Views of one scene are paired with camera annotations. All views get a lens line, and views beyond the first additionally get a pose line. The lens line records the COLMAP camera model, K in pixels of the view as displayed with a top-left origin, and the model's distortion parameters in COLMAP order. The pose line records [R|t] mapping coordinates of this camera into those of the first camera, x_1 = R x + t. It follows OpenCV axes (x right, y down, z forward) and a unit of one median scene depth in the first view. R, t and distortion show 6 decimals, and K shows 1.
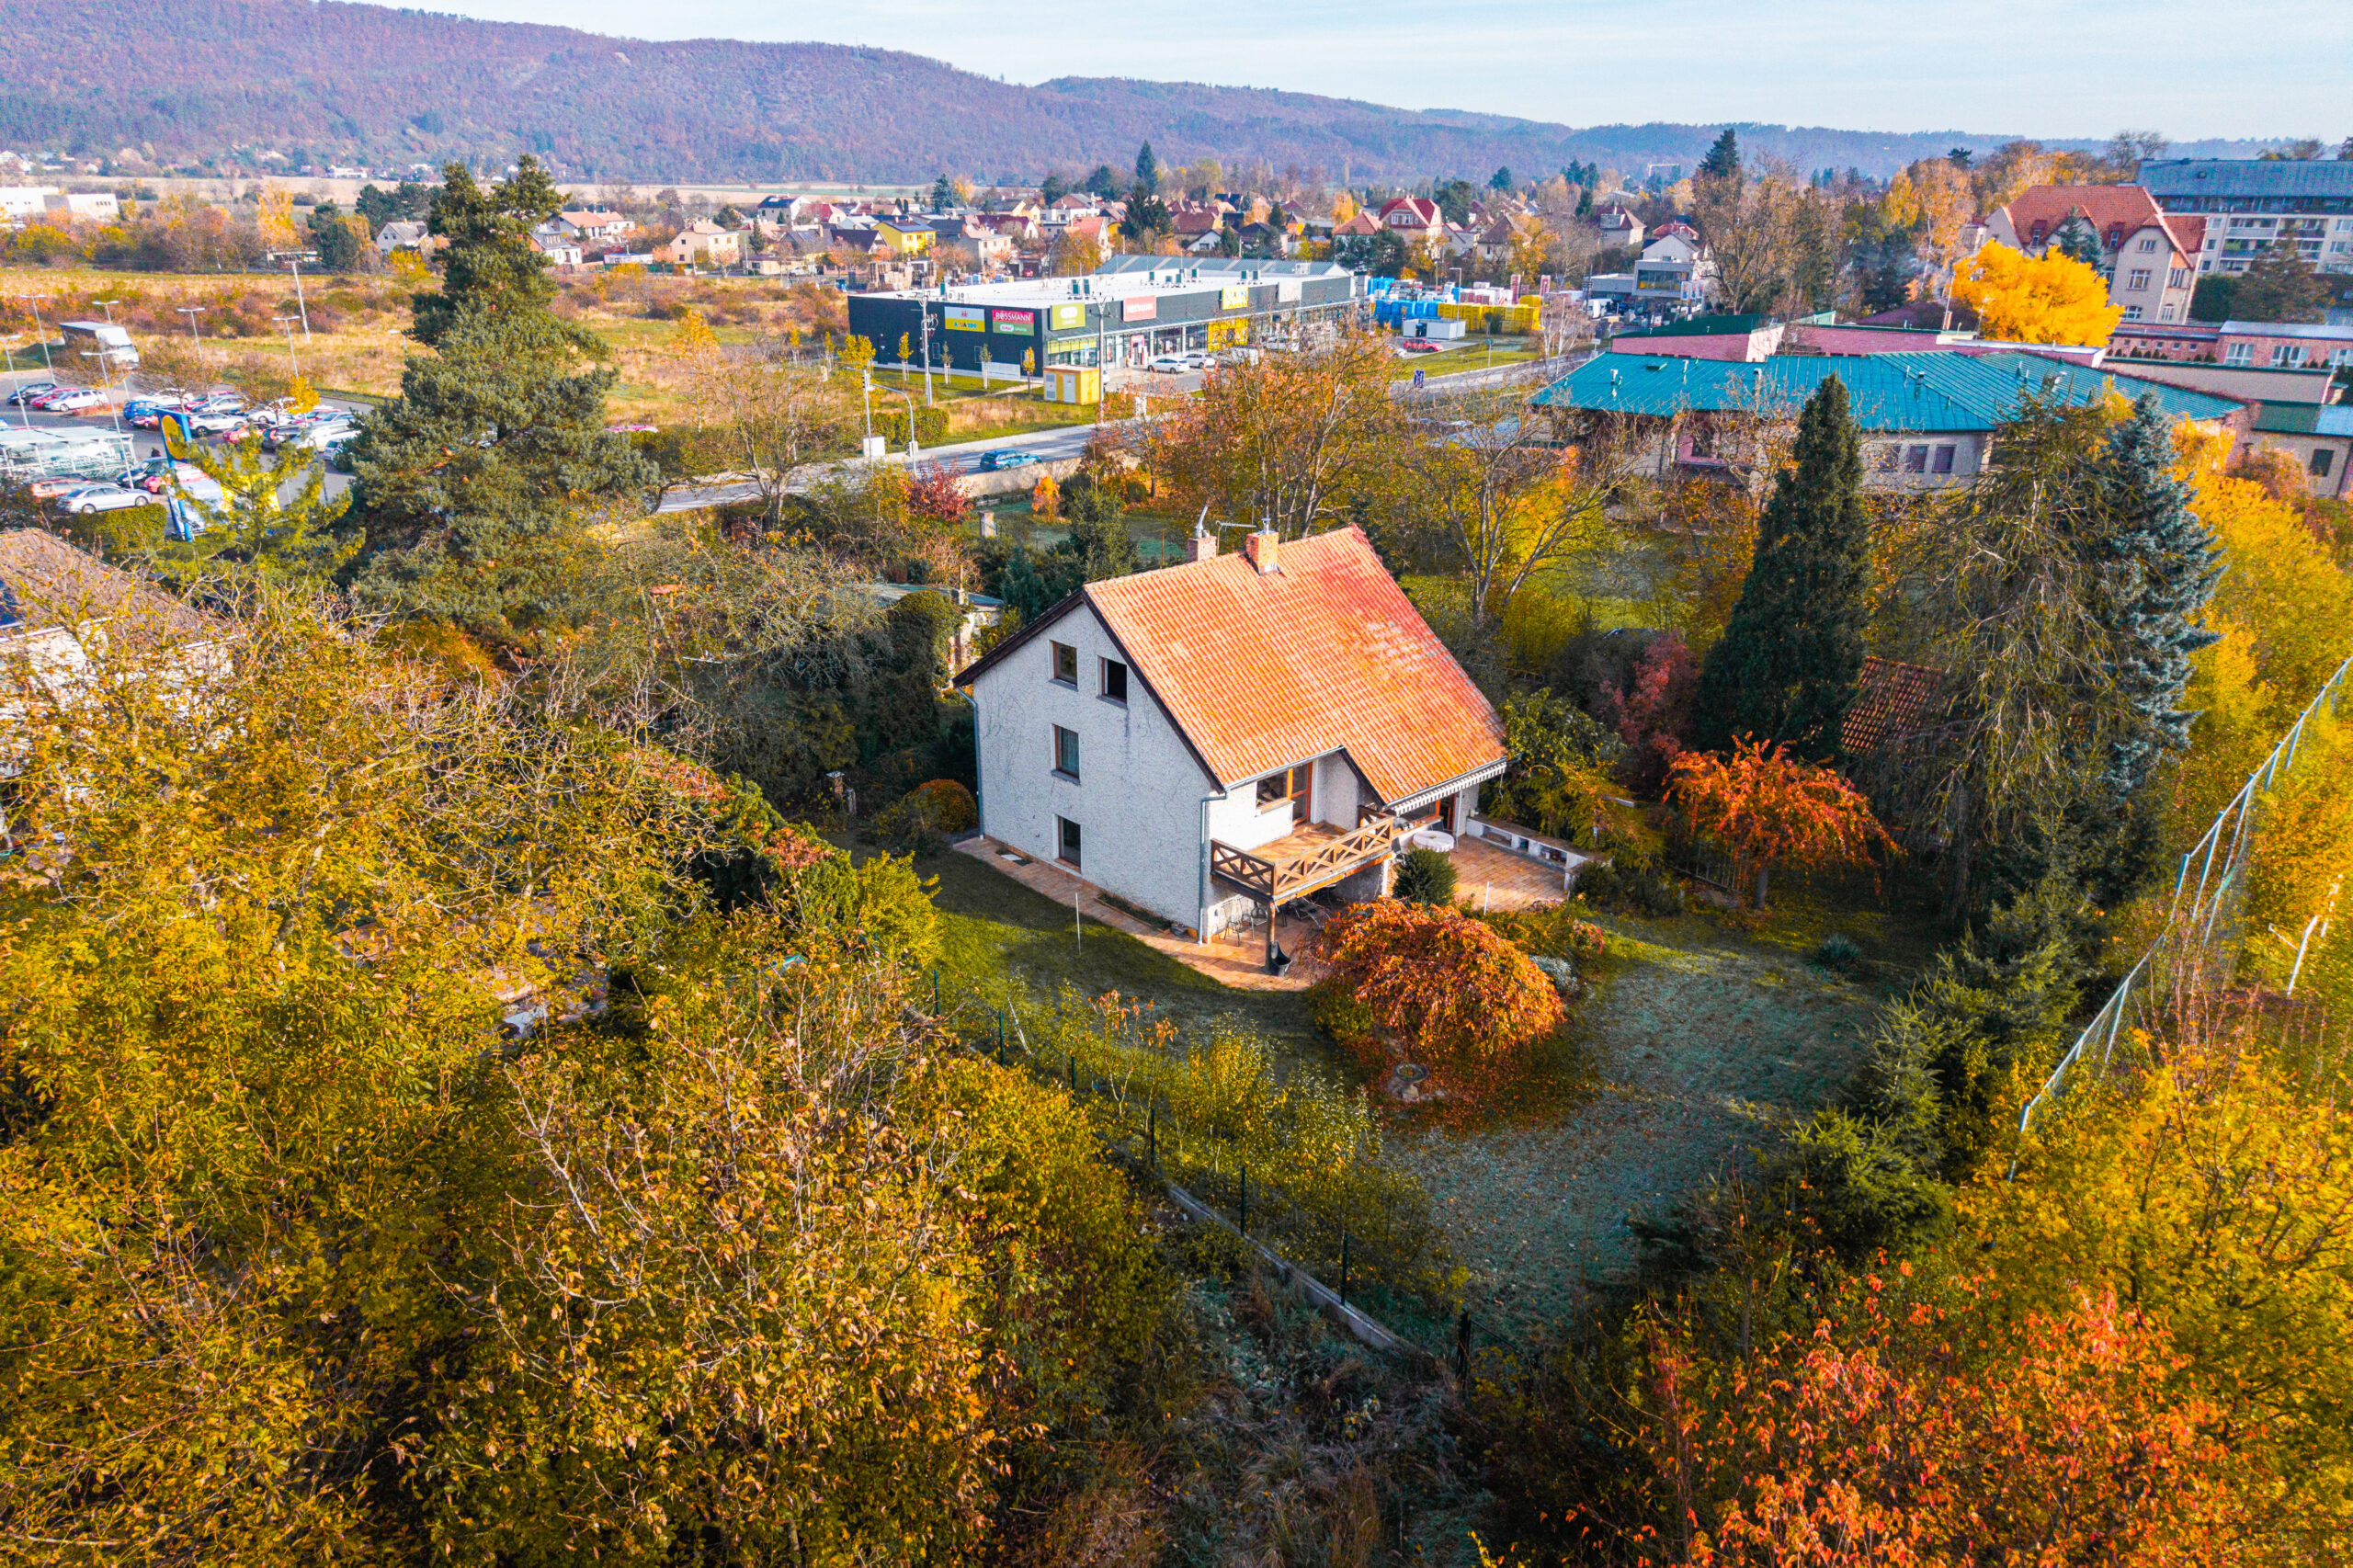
lens RADIAL K [[1547.8, 0, 1176.5], [0, 1547.8, 784.0], [0, 0, 1]] dist [0.035671, -0.038388]
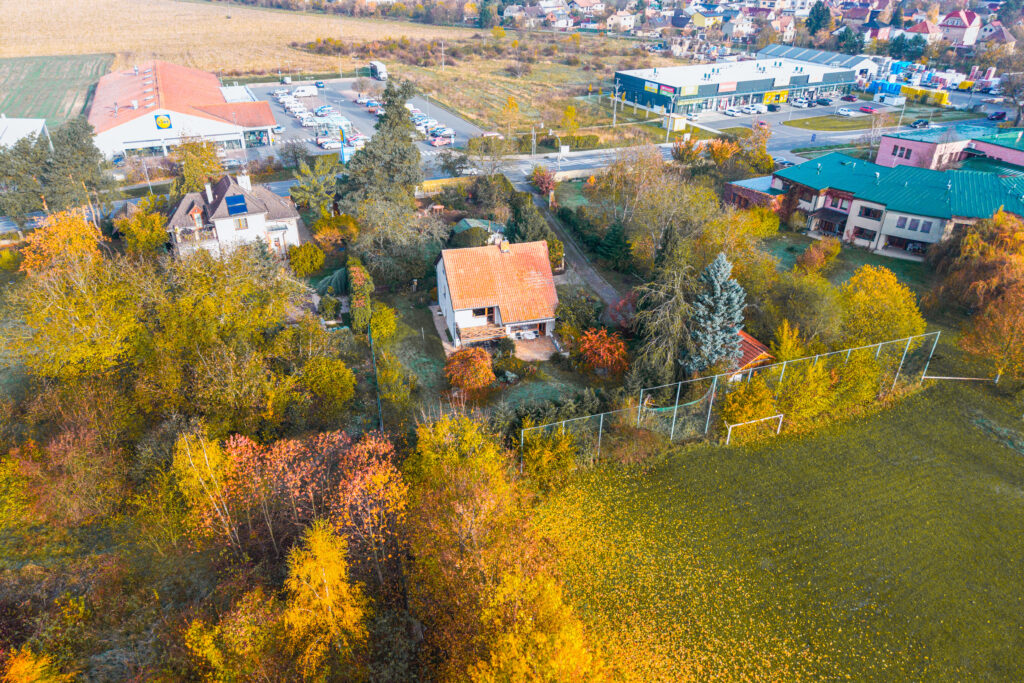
lens RADIAL K [[673.6, 0, 512.0], [0, 673.6, 341.5], [0, 0, 1]] dist [0.035671, -0.038388]
pose [[0.879777, 0.237196, -0.411983, 0.380190], [-0.175781, 0.967521, 0.181670, -0.110390], [0.441694, -0.087410, 0.892898, -0.193571]]
